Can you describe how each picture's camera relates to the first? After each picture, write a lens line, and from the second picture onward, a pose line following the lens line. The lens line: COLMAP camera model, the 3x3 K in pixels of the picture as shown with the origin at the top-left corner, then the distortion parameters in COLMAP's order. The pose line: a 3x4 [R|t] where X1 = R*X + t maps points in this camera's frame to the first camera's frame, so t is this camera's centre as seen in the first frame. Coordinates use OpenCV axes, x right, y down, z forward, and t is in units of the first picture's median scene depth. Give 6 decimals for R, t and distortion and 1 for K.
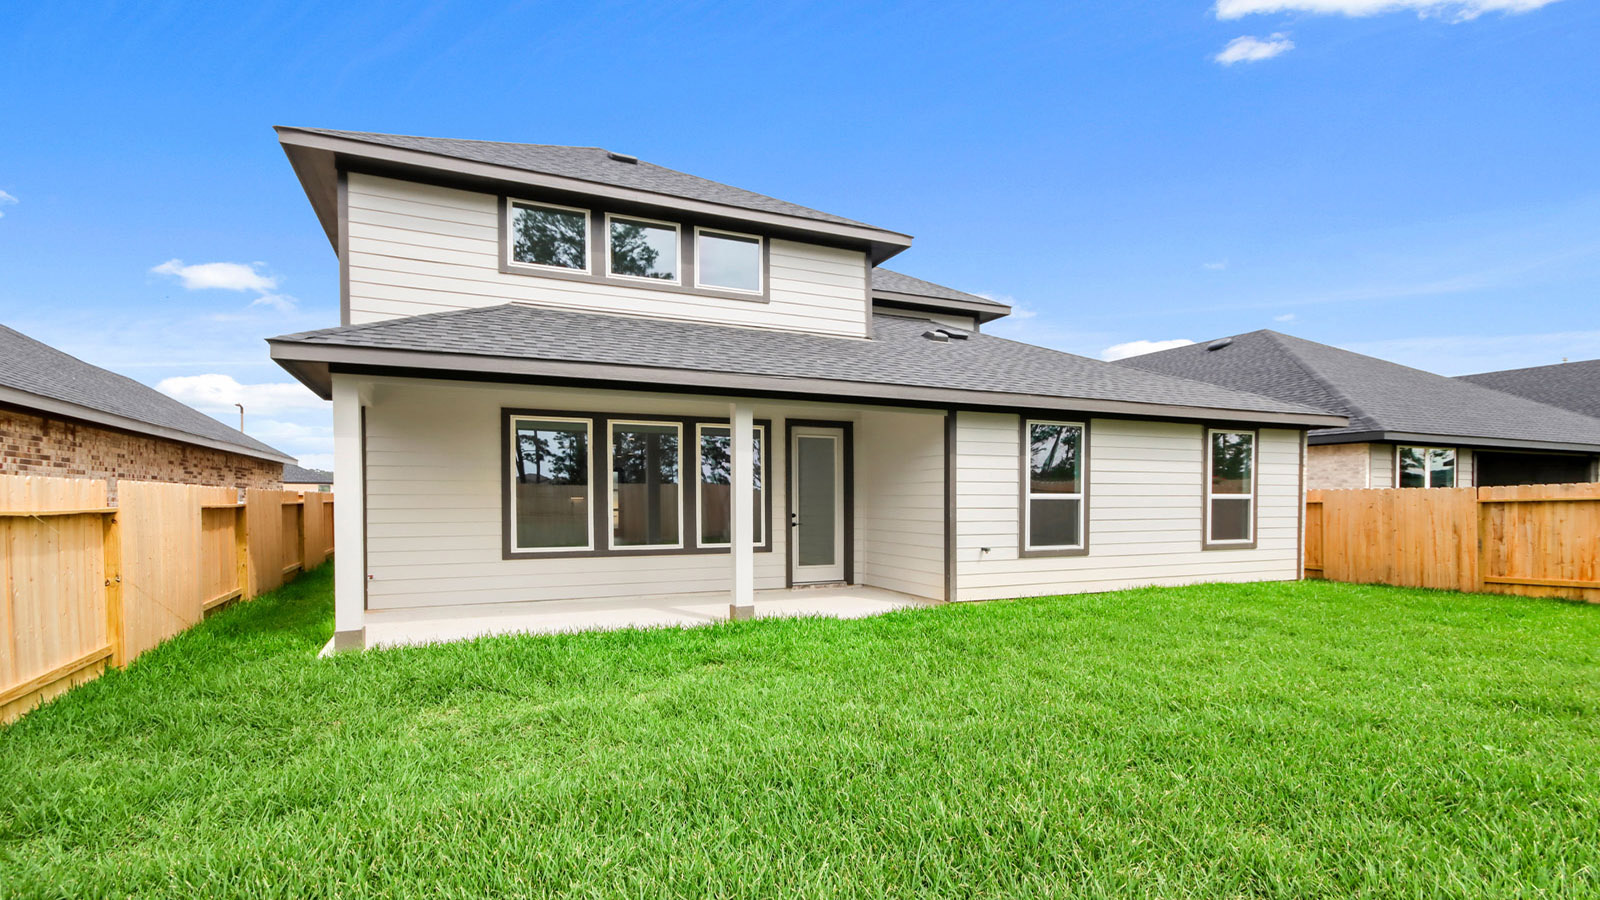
lens RADIAL K [[731.3, 0, 788.3], [0, 731.3, 509.6], [0, 0, 1]] dist [-0.005435, -0.000774]
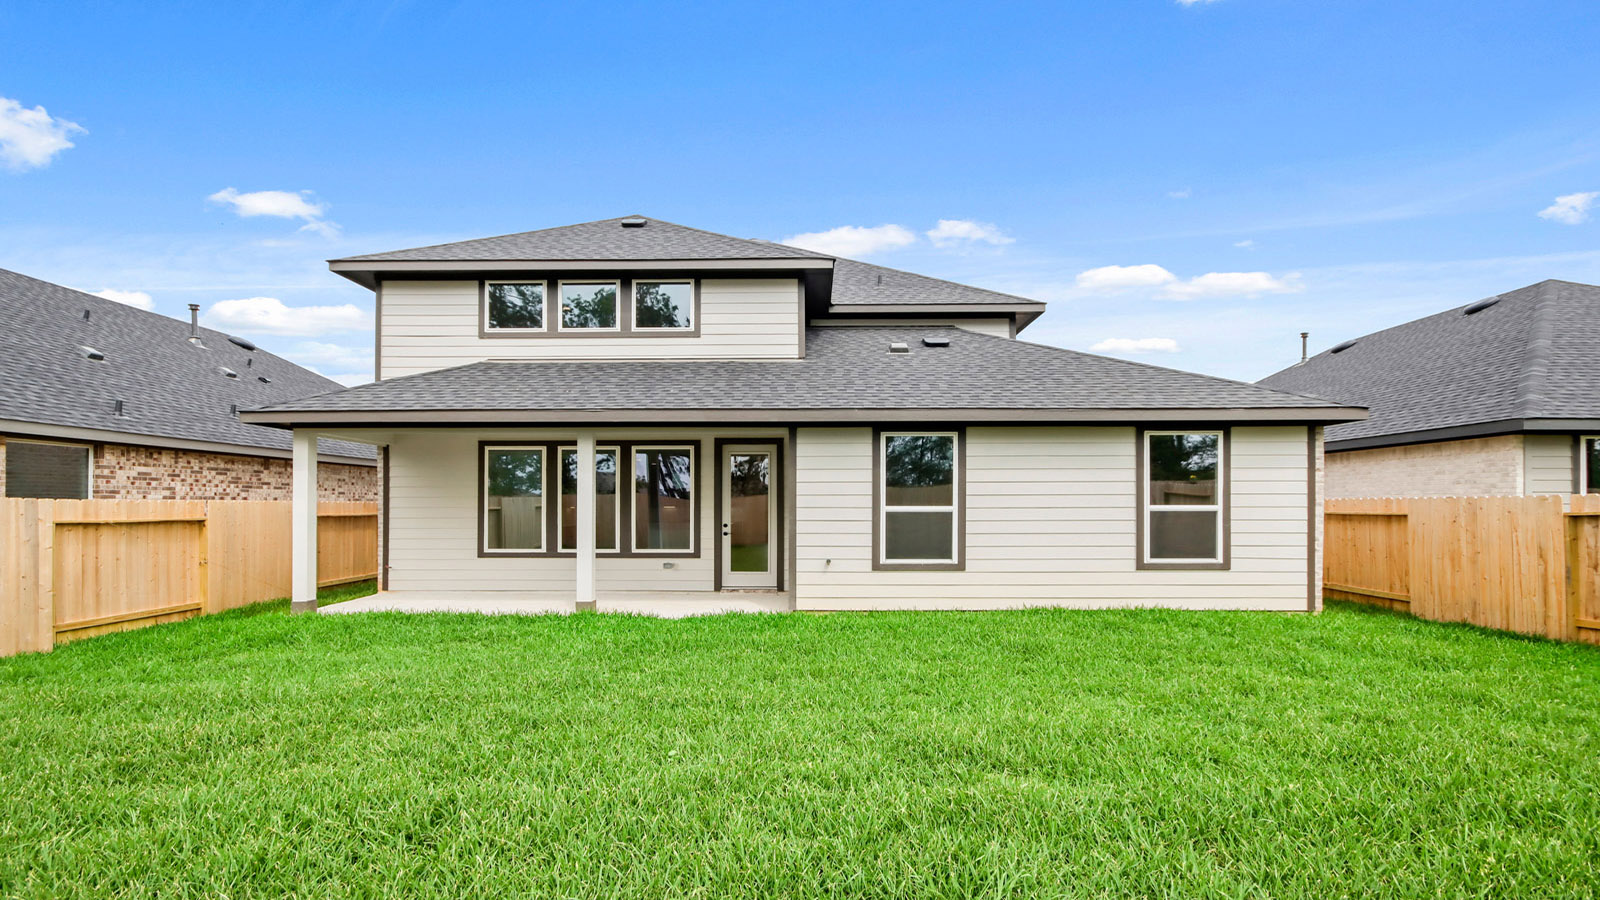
lens RADIAL K [[731.3, 0, 800.5], [0, 731.3, 497.1], [0, 0, 1]] dist [-0.005435, -0.000774]
pose [[0.914168, -0.006464, -0.405285, 0.569888], [-0.004197, 0.999668, -0.025410, -0.007502], [0.405315, 0.024930, 0.913837, 0.038231]]
